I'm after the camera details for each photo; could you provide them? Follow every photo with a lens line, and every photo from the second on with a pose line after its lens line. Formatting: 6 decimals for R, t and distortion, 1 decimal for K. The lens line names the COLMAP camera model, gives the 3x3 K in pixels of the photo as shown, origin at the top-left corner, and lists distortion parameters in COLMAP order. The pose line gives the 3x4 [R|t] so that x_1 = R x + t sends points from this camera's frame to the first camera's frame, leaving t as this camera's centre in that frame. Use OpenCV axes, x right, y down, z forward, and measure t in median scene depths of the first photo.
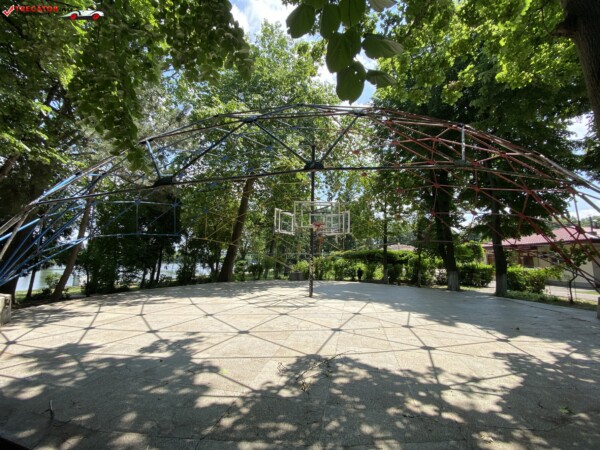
lens RADIAL K [[239.1, 0, 297.1], [0, 239.1, 226.3], [0, 0, 1]] dist [-0.013015, -0.000203]
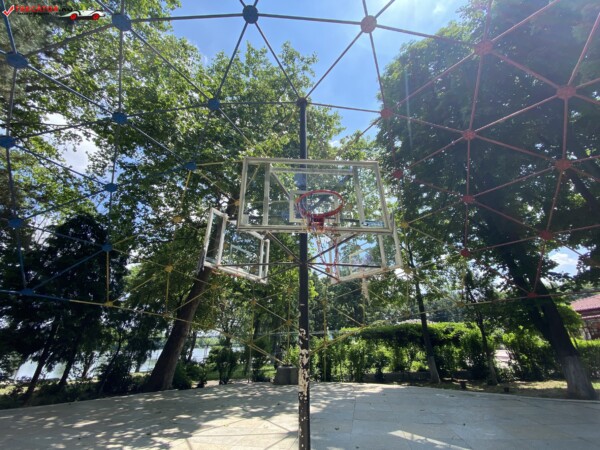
lens RADIAL K [[239.1, 0, 297.1], [0, 239.1, 226.3], [0, 0, 1]] dist [-0.013015, -0.000203]
pose [[0.999700, -0.024365, 0.002493, 0.024251], [0.023951, 0.951249, -0.307492, 0.036583], [0.005121, 0.307460, 0.951547, 0.282022]]
